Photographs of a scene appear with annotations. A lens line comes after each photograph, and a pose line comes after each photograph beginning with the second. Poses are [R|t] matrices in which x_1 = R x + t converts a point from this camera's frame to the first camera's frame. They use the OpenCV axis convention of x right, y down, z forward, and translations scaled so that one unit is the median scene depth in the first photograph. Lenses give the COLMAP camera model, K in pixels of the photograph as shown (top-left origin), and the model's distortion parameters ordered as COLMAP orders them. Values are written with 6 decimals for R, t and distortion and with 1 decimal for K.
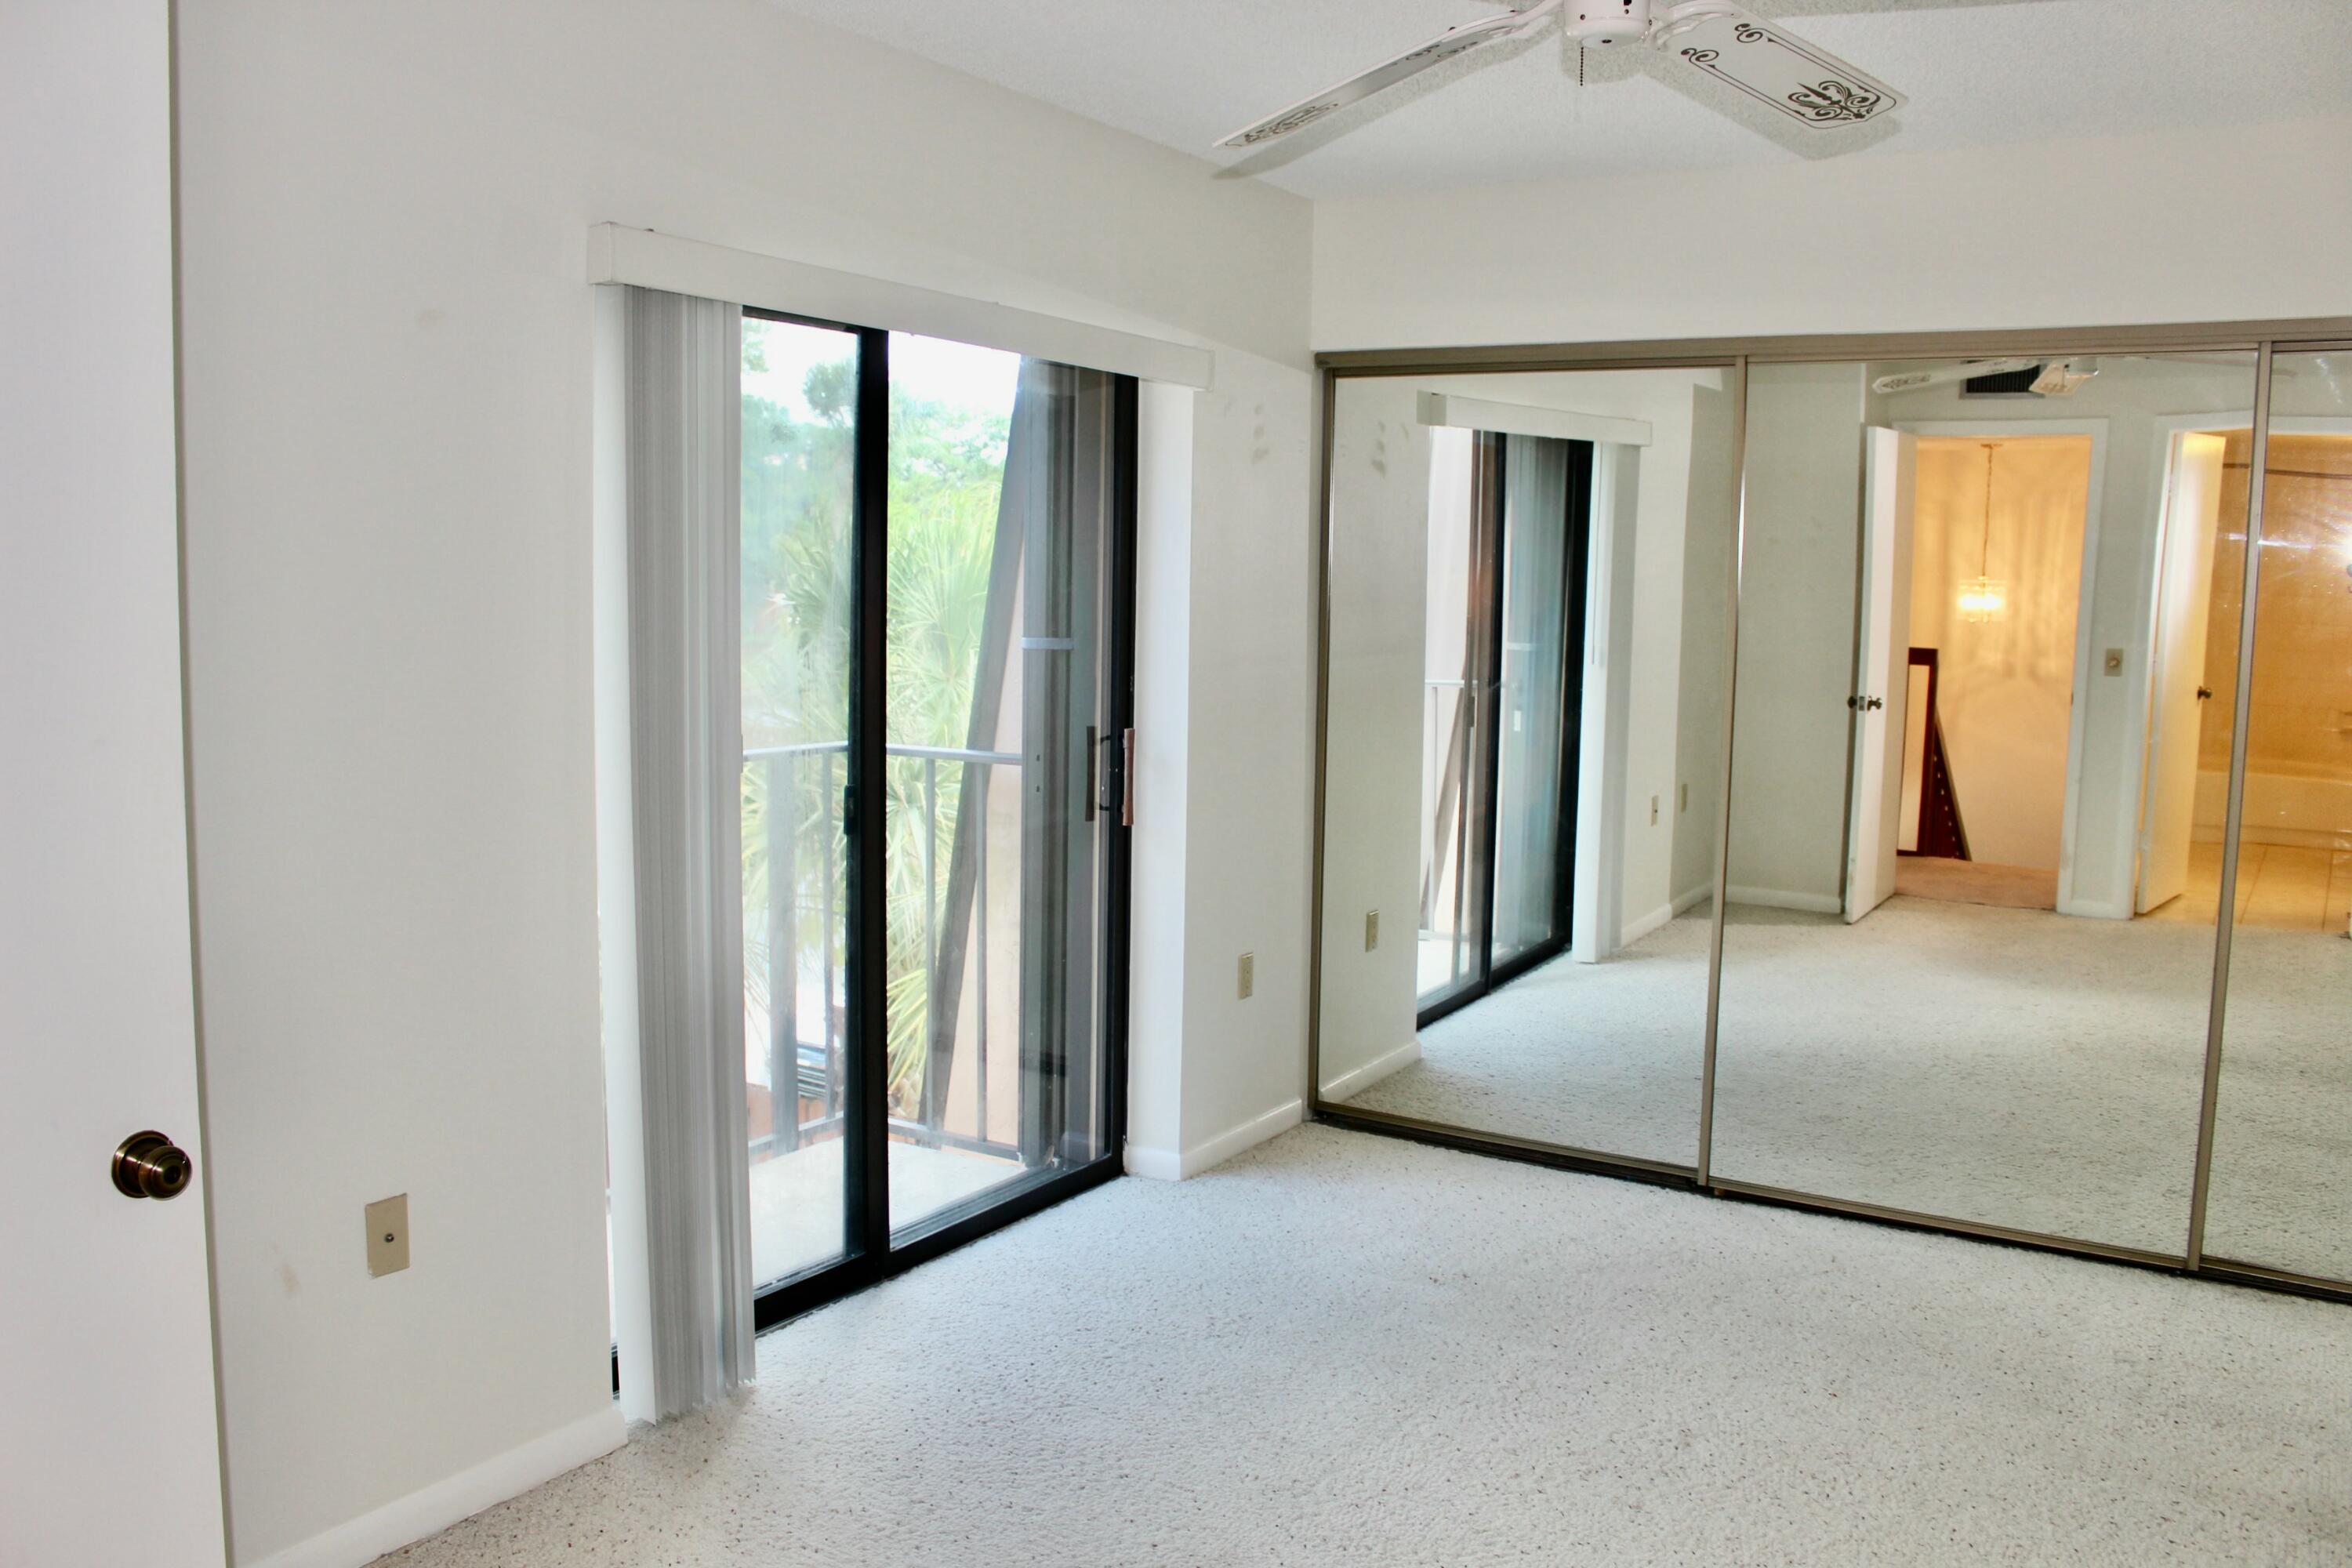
lens RADIAL K [[1915.3, 0, 1186.6], [0, 1915.3, 785.0], [0, 0, 1]] dist [-0.164880, 0.128964]
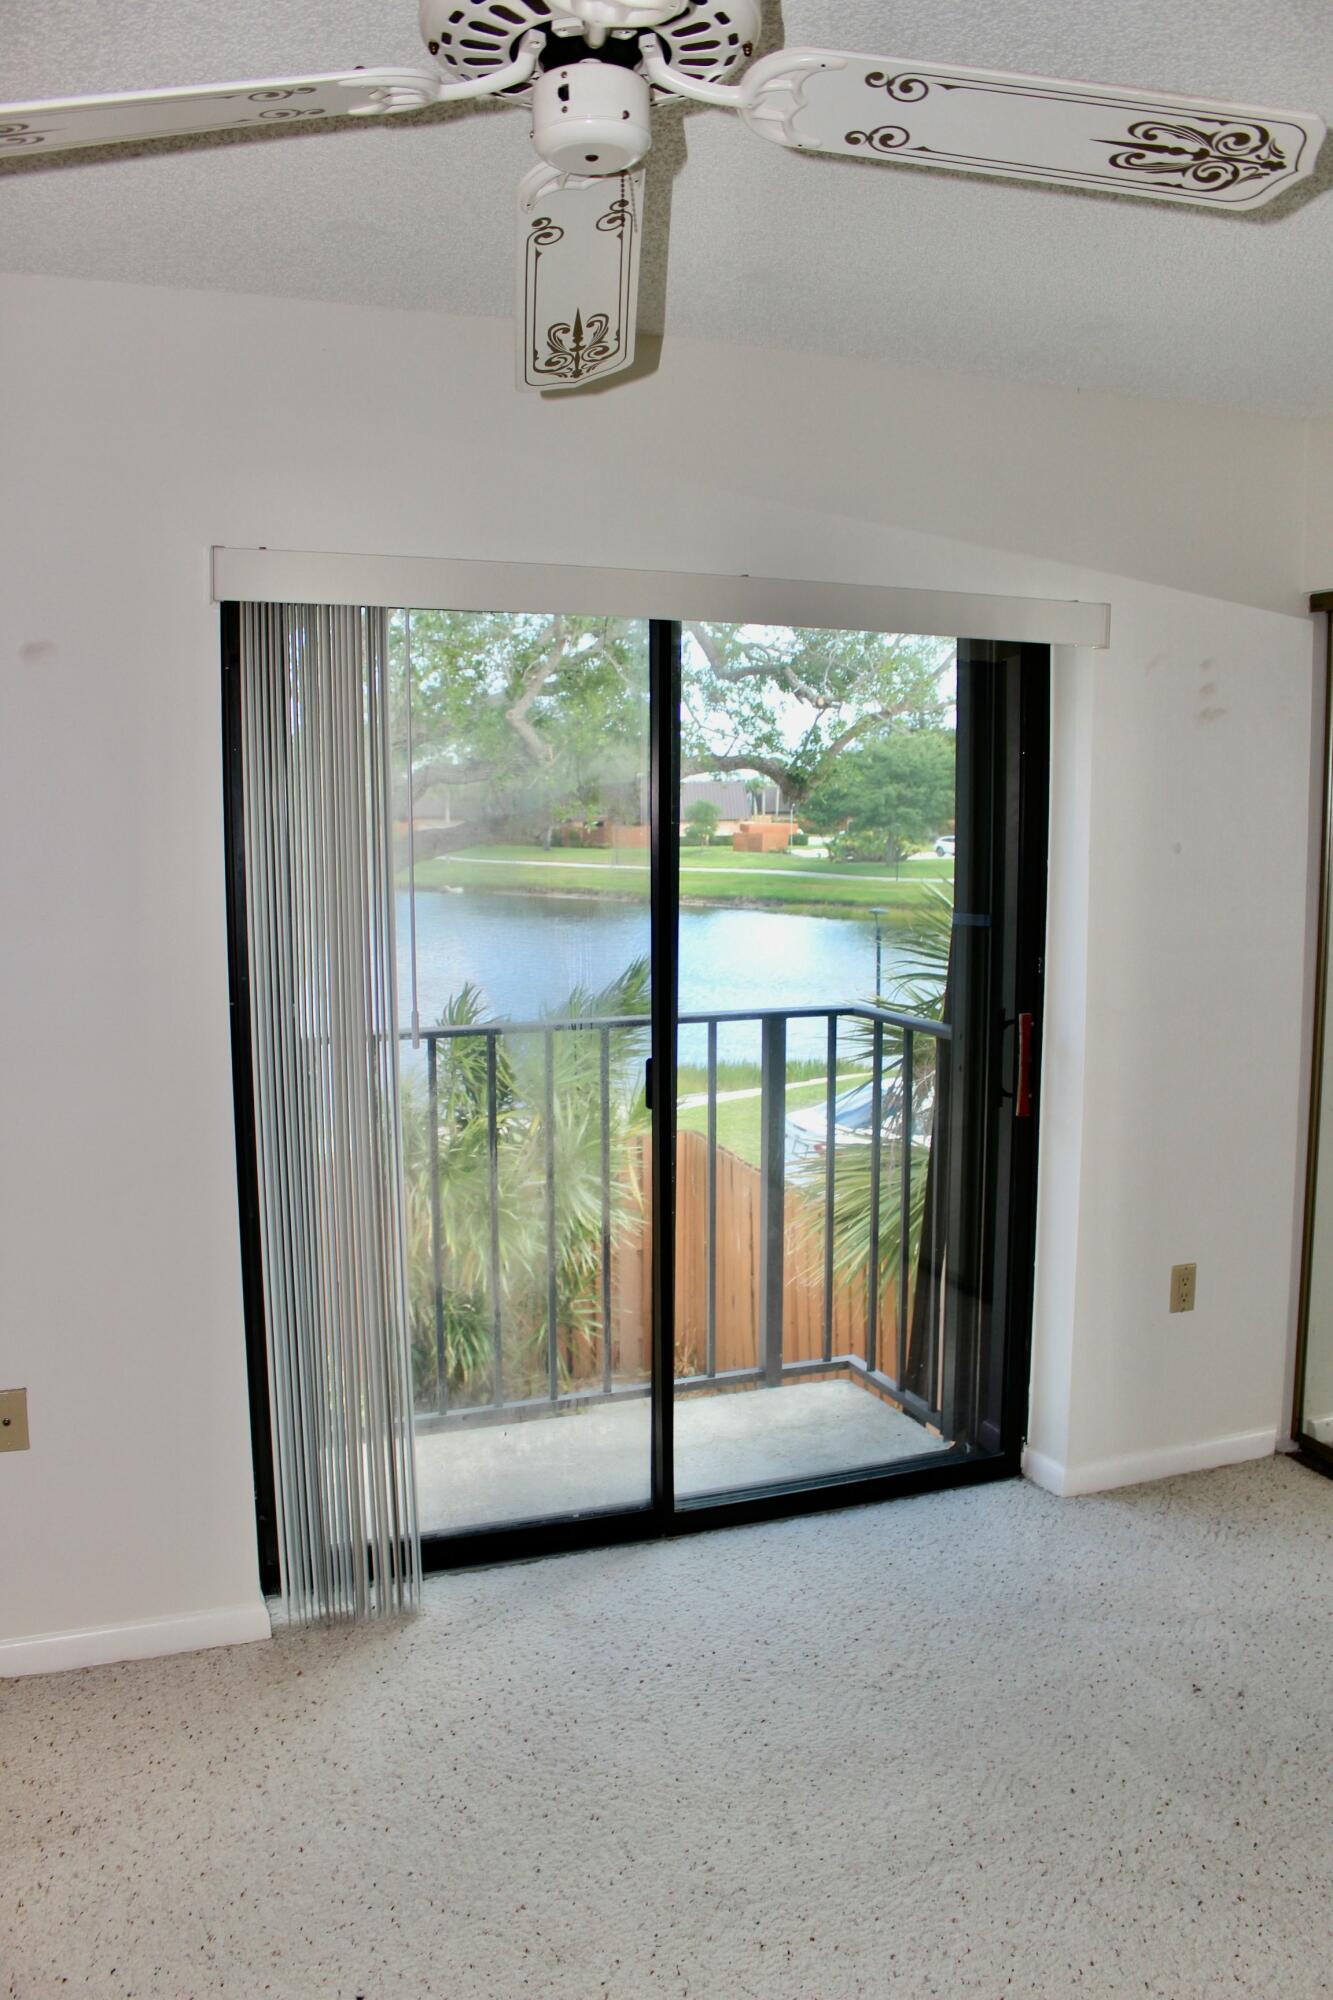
lens RADIAL K [[1628.7, 0, 662.6], [0, 1628.7, 1002.2], [0, 0, 1]] dist [-0.164880, 0.128964]
pose [[0.801192, 0.045859, -0.596647, 0.296357], [-0.048710, 0.998748, 0.011356, -0.034511], [0.596421, 0.019964, 0.802423, 0.251082]]
